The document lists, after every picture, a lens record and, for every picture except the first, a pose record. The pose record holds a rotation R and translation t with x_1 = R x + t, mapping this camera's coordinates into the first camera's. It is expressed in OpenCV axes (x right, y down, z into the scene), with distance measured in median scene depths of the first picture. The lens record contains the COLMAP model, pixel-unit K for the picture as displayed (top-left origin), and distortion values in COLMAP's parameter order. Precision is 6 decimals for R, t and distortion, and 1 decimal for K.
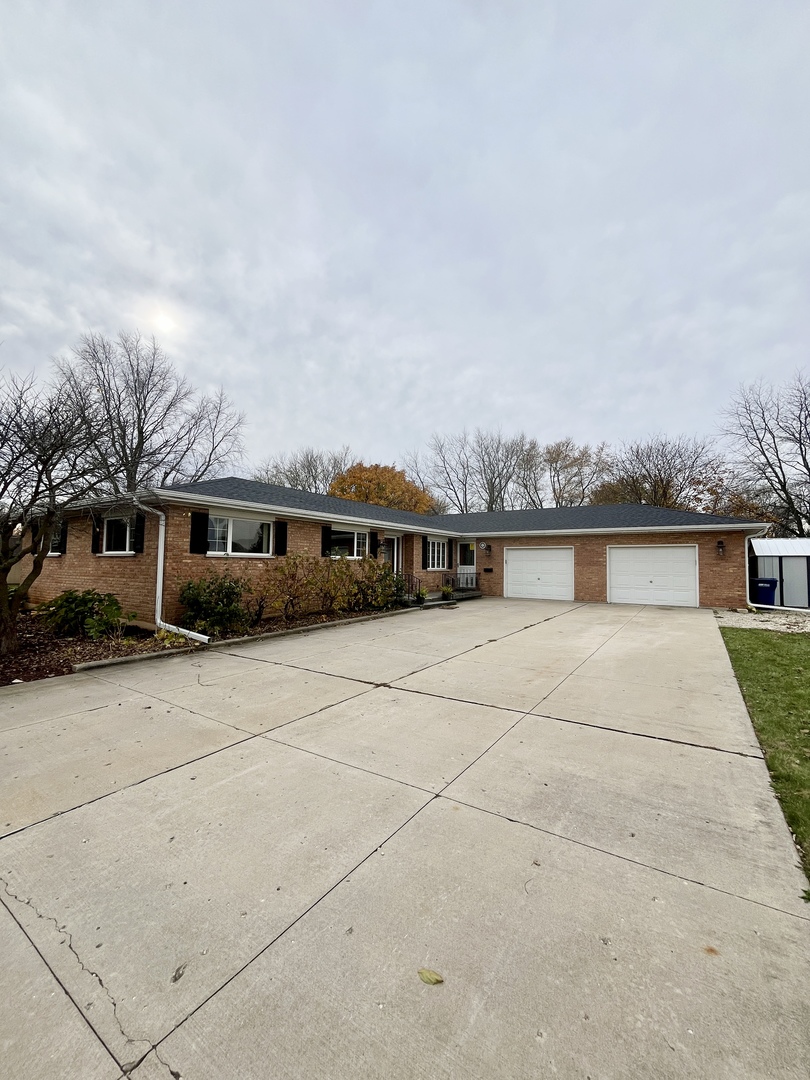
lens RADIAL K [[438.9, 0, 408.8], [0, 438.9, 535.9], [0, 0, 1]] dist [-0.007047, 0.001237]
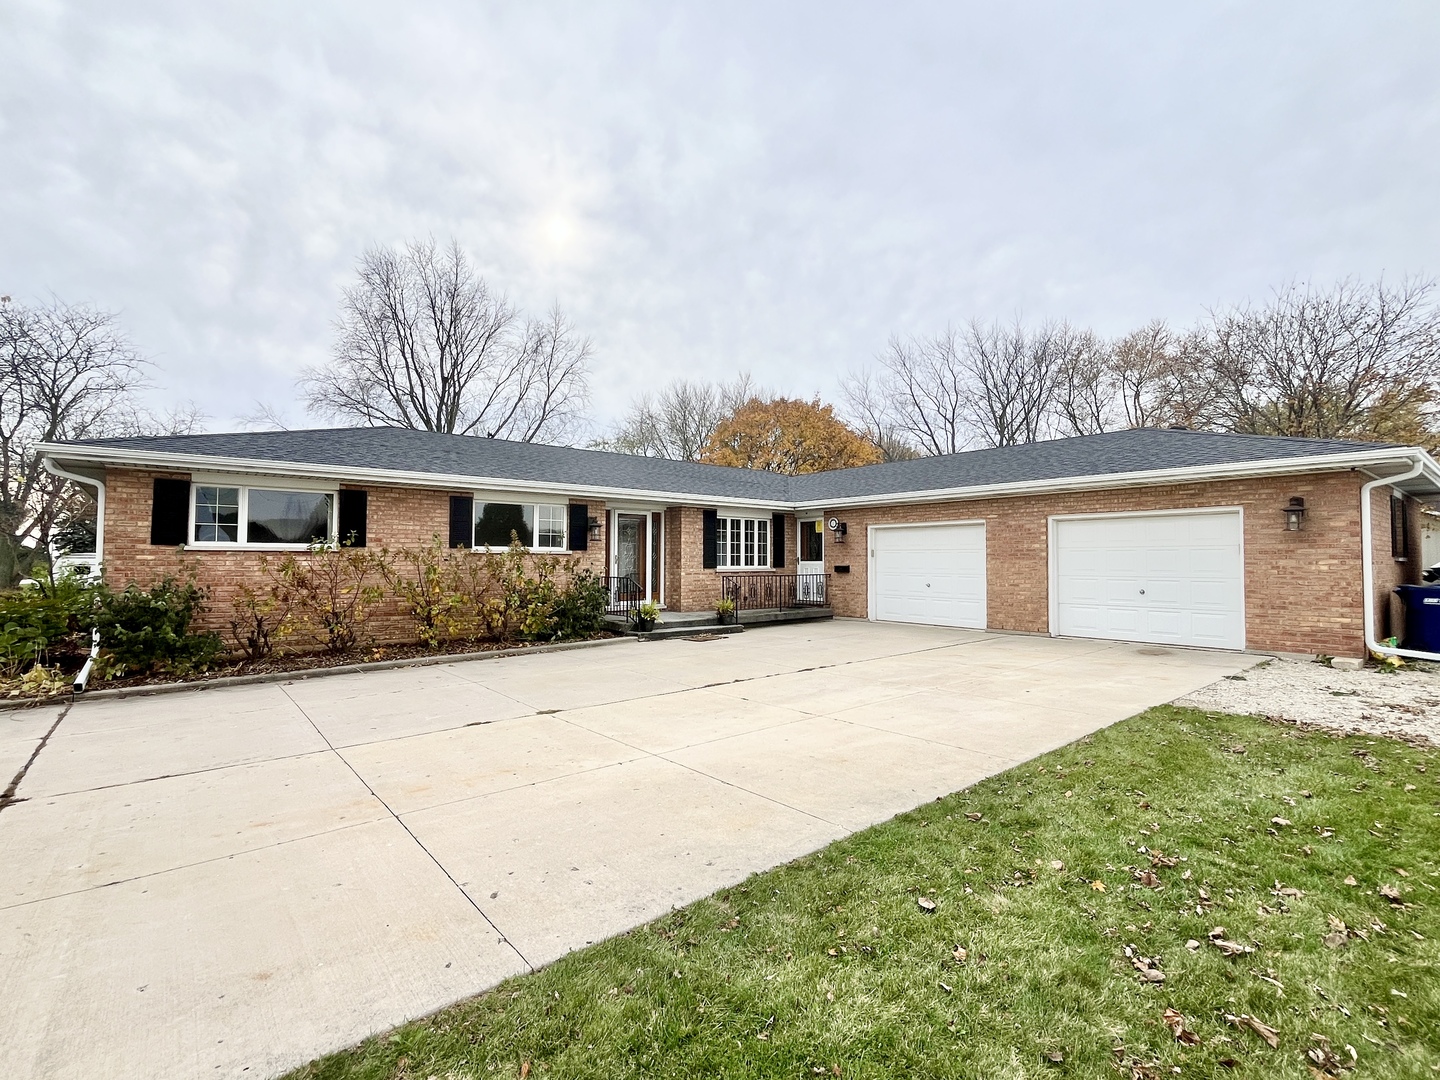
lens RADIAL K [[671.2, 0, 753.1], [0, 671.2, 532.0], [0, 0, 1]] dist [0.003658, 0.000499]
pose [[0.955493, -0.023611, -0.294066, 0.328977], [0.029071, 0.999476, 0.014209, 0.017773], [0.293577, -0.022125, 0.955679, 0.182436]]
